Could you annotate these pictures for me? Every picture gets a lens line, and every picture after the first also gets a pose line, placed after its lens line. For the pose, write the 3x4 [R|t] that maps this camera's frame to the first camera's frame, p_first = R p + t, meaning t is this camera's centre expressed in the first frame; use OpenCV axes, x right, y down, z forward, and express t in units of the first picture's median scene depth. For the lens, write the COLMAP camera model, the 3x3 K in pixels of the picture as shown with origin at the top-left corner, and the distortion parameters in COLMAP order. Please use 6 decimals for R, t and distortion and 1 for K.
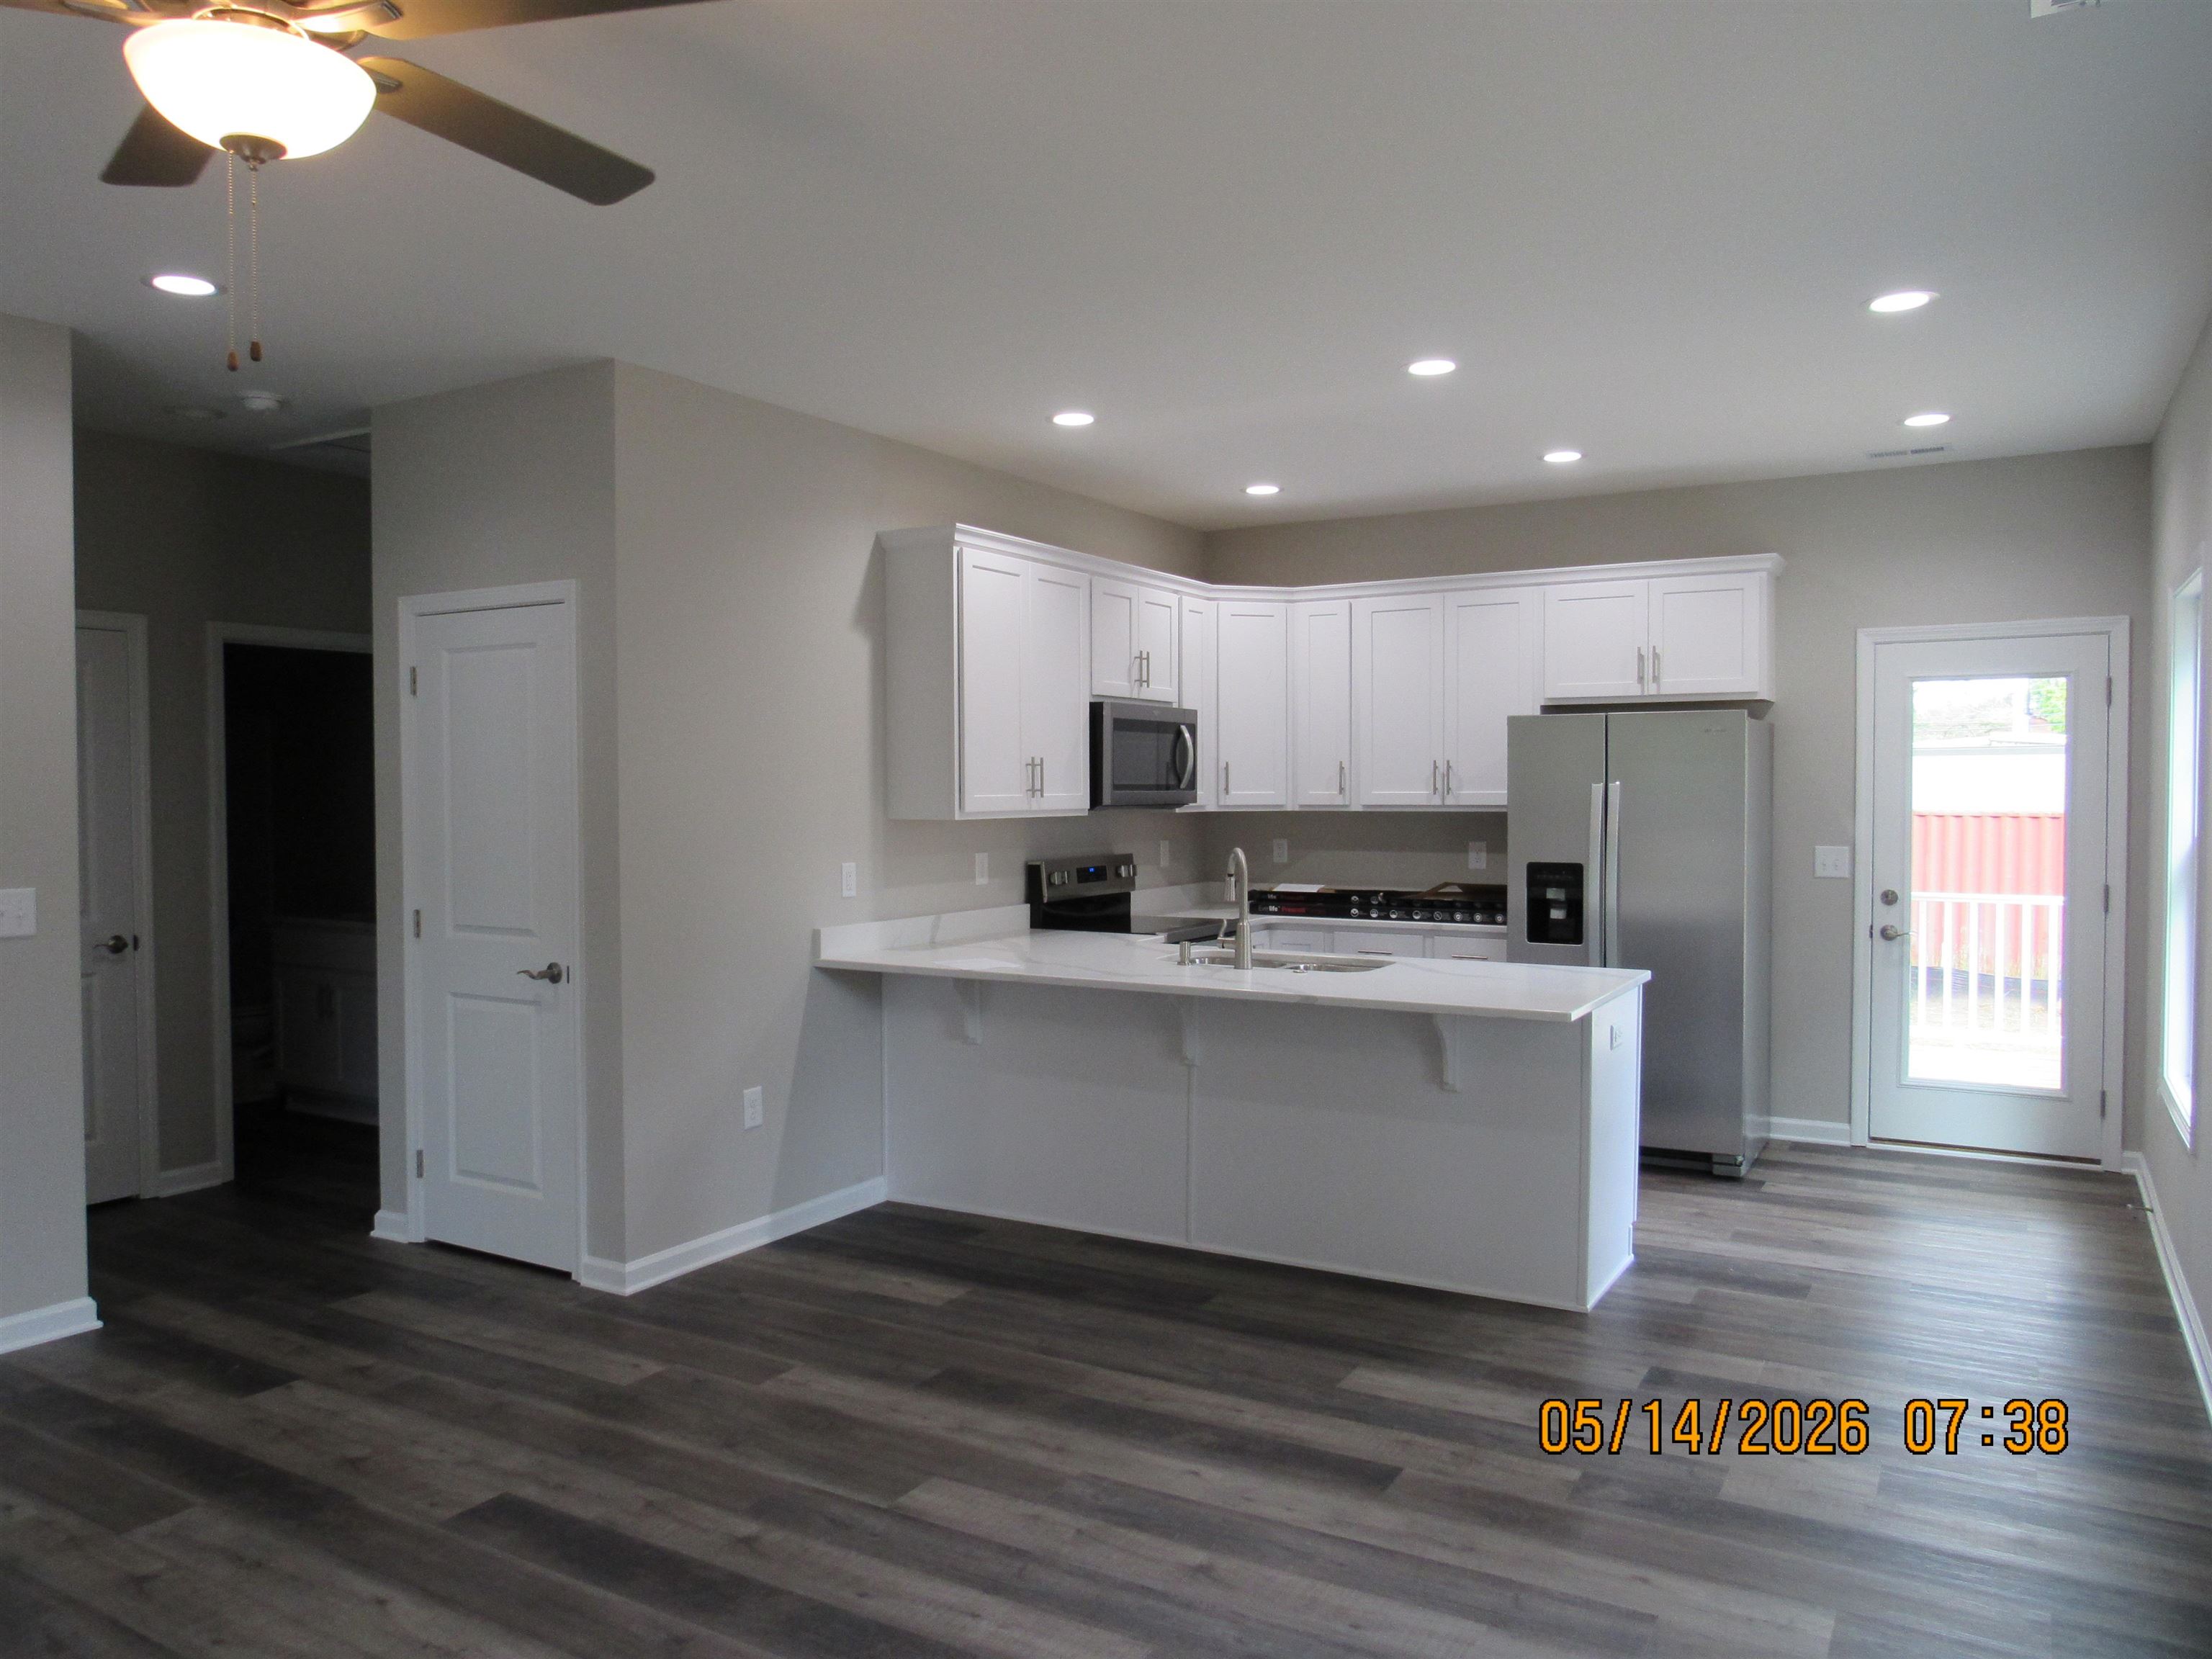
lens RADIAL K [[1607.3, 0, 1106.0], [0, 1607.3, 829.5], [0, 0, 1]] dist [-0.029387, -0.003841]
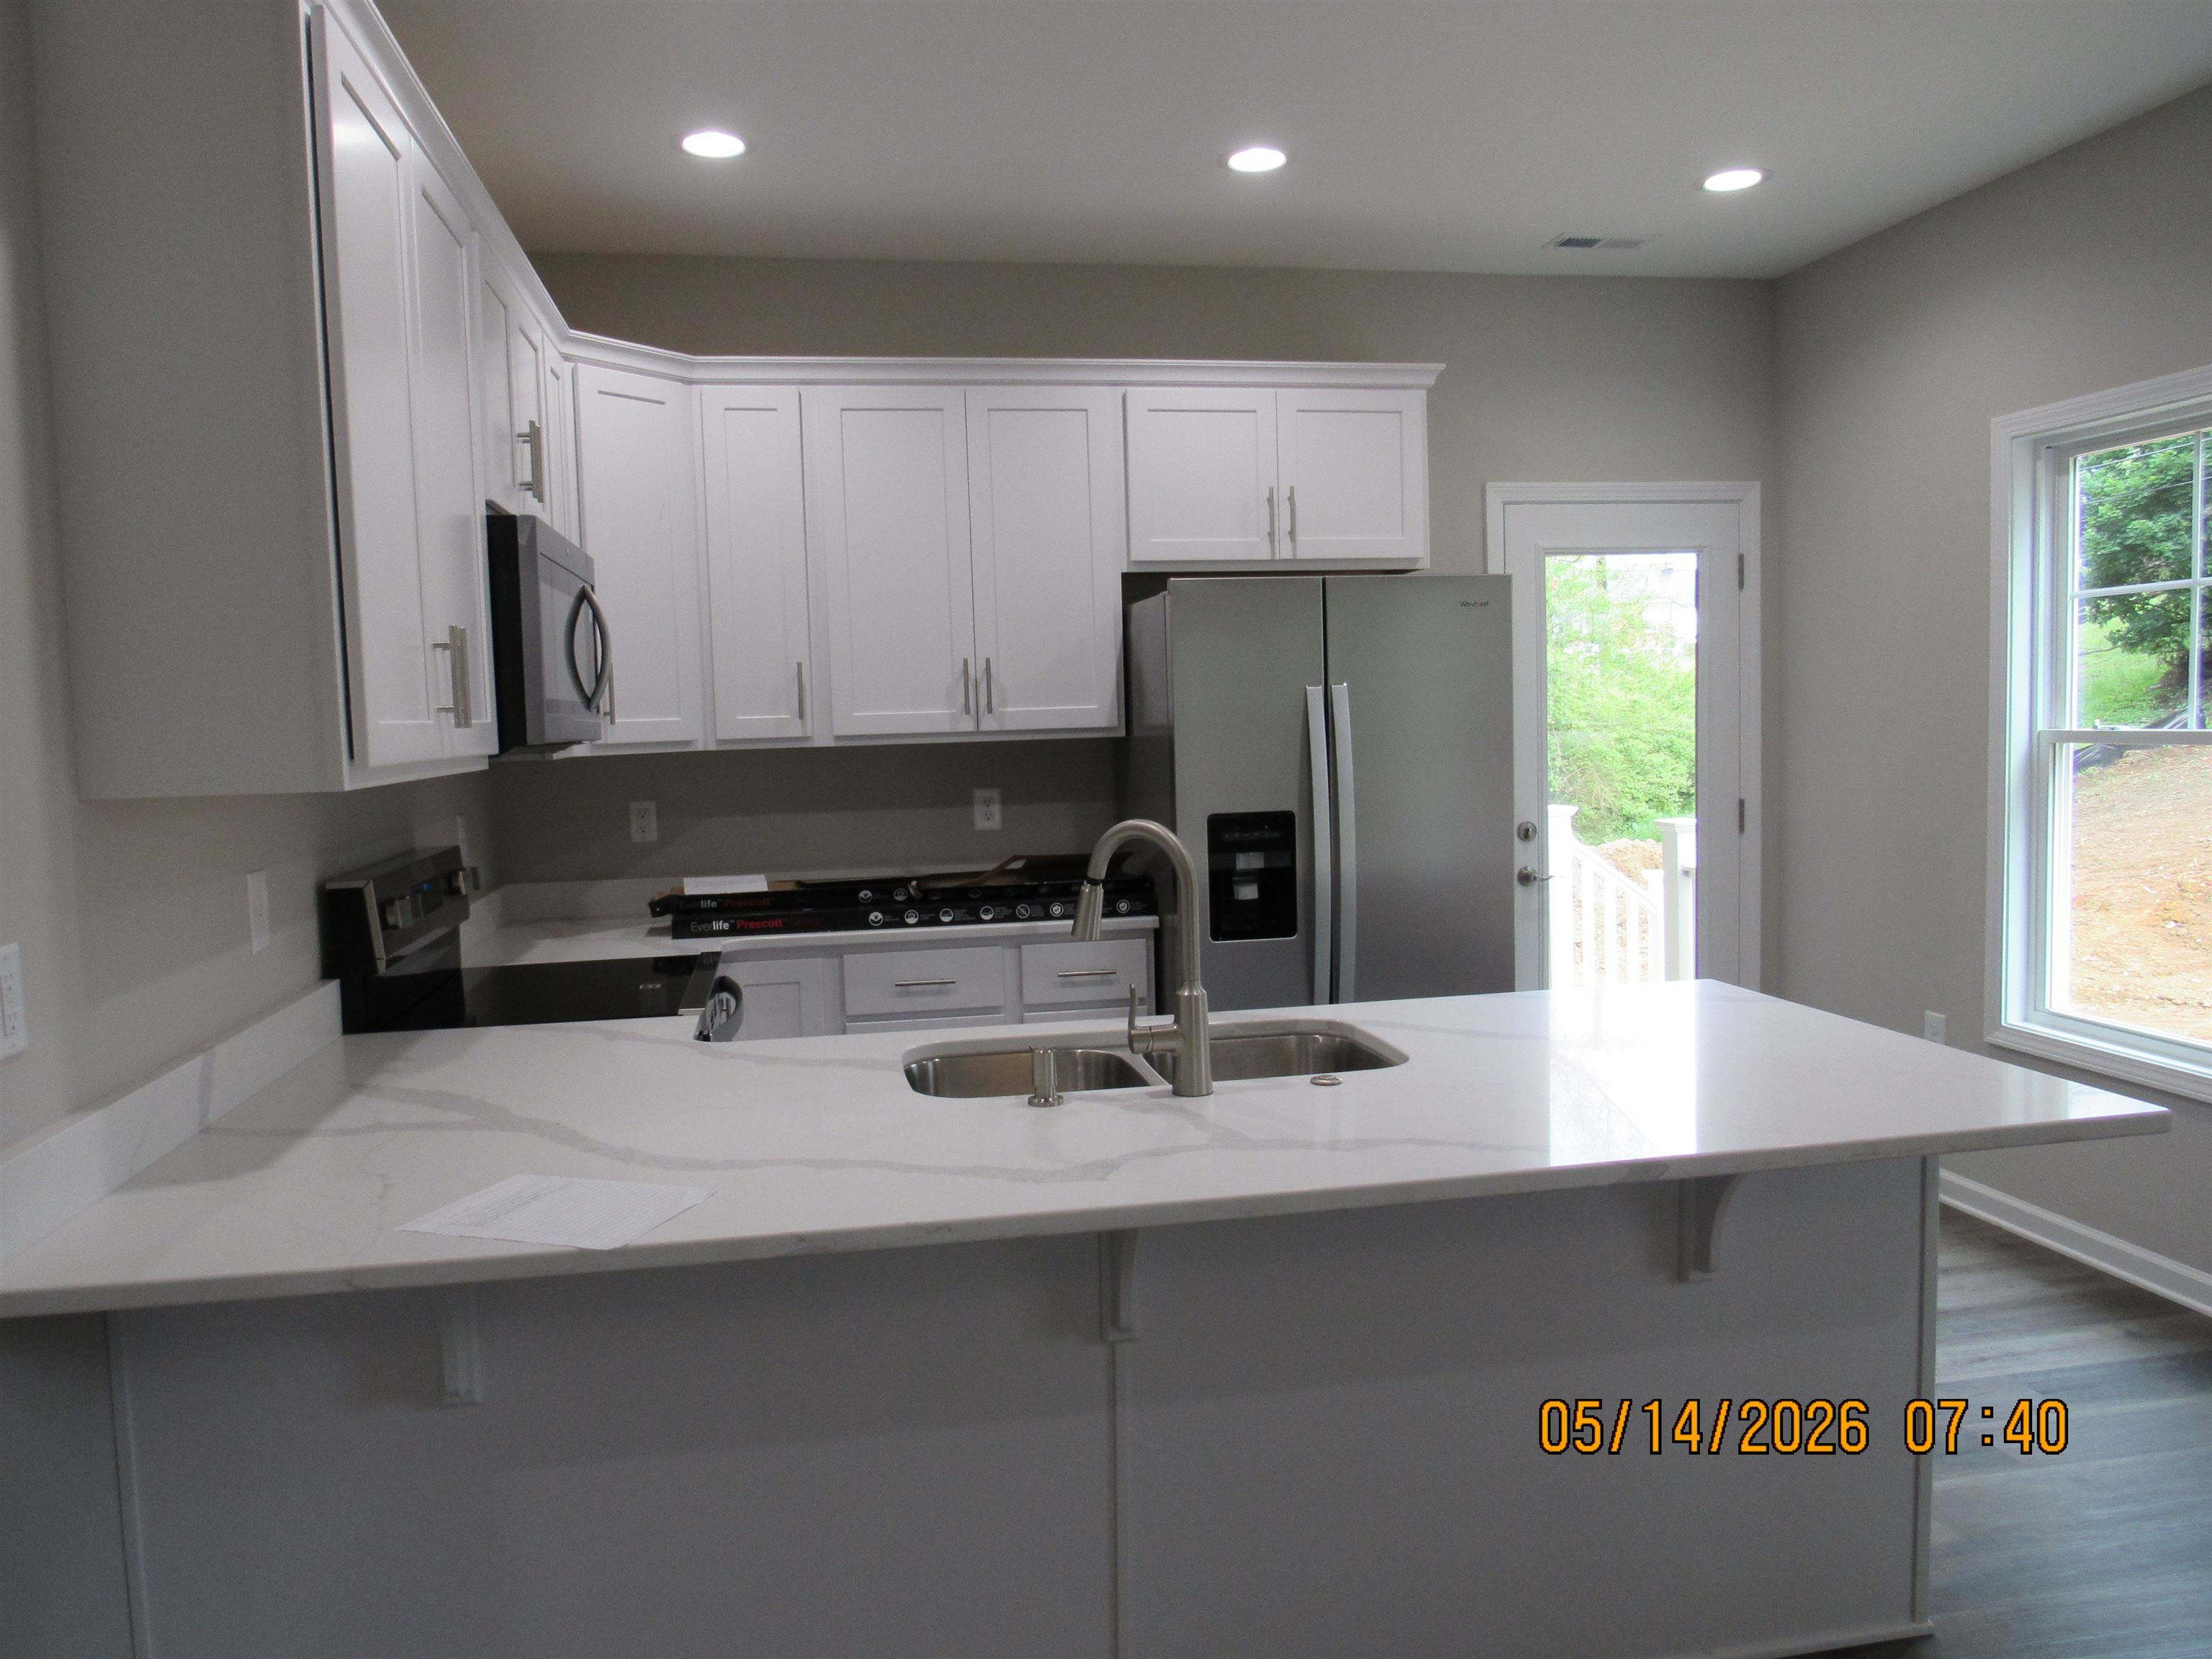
lens RADIAL K [[1577.5, 0, 1114.4], [0, 1577.5, 831.4], [0, 0, 1]] dist [-0.025072, 0.000079]
pose [[0.752608, -0.067522, 0.654998, -0.165914], [0.044056, 0.997663, 0.052226, -0.006626], [-0.656993, -0.010449, 0.753824, 0.550939]]
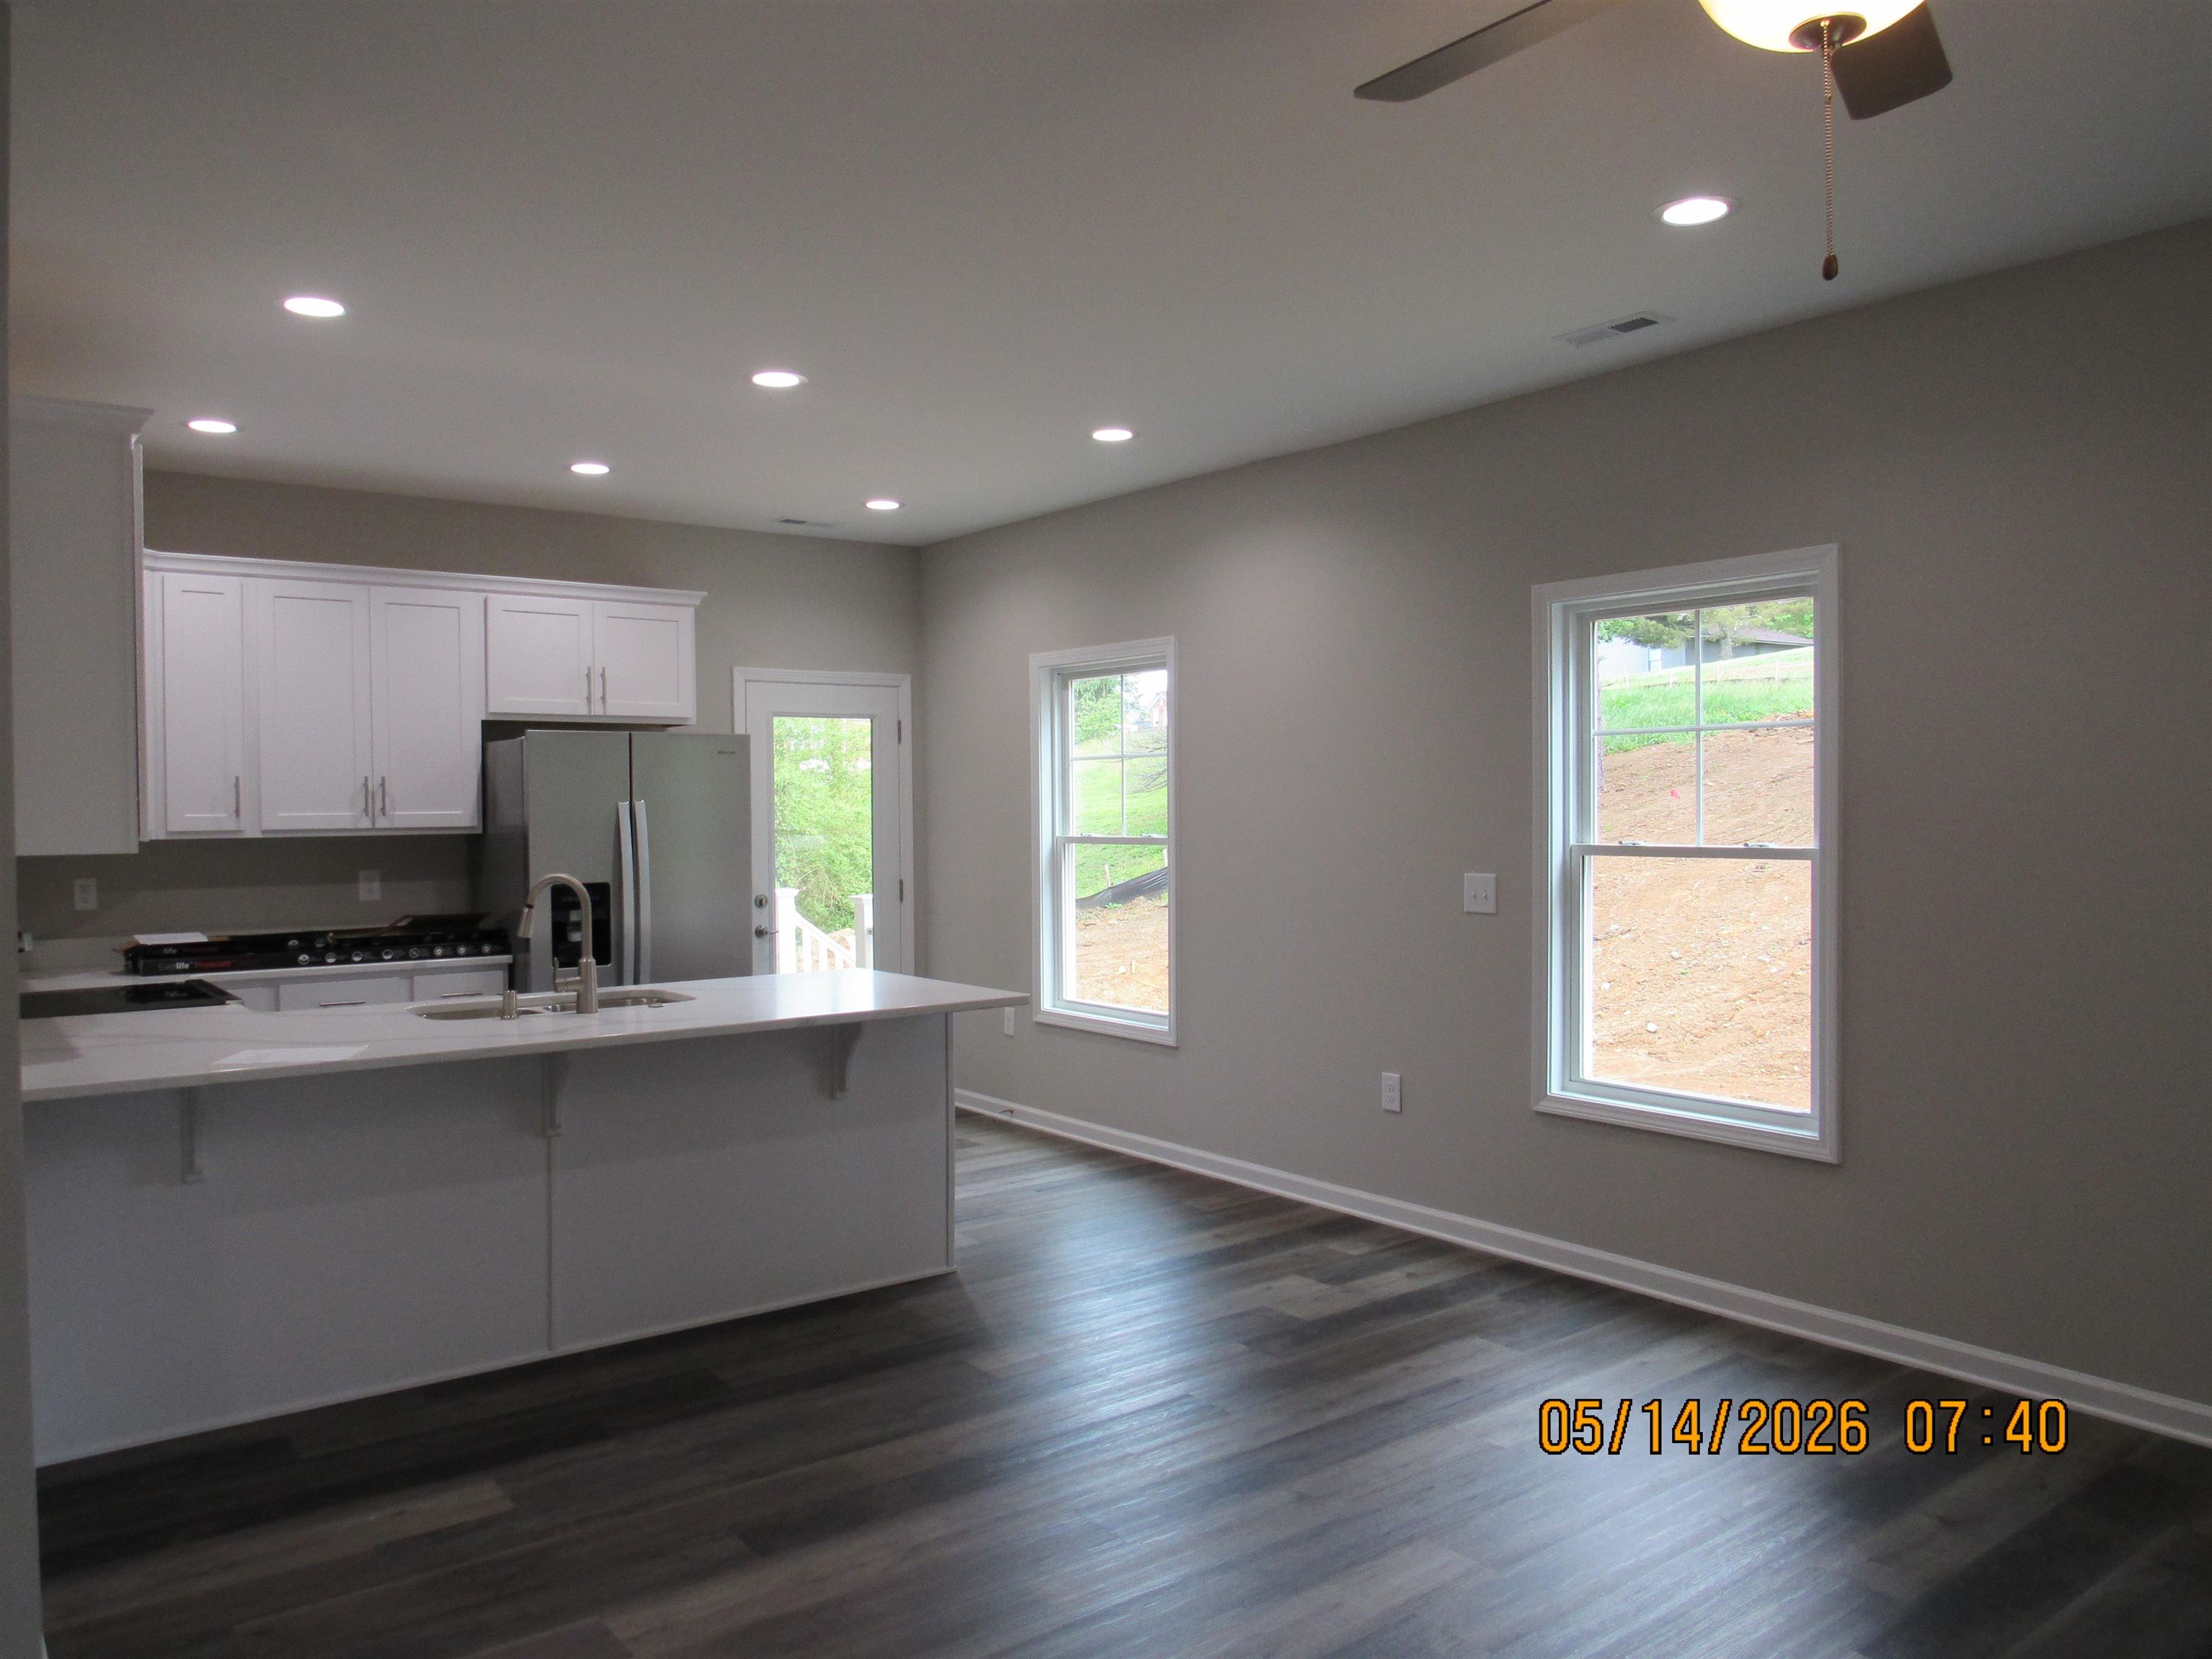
lens RADIAL K [[1577.5, 0, 1114.4], [0, 1577.5, 831.4], [0, 0, 1]] dist [-0.025072, 0.000079]
pose [[0.371248, -0.014626, 0.928419, -0.471738], [0.032675, 0.999462, 0.002679, -0.002719], [-0.927959, 0.029342, 0.371526, 0.336937]]
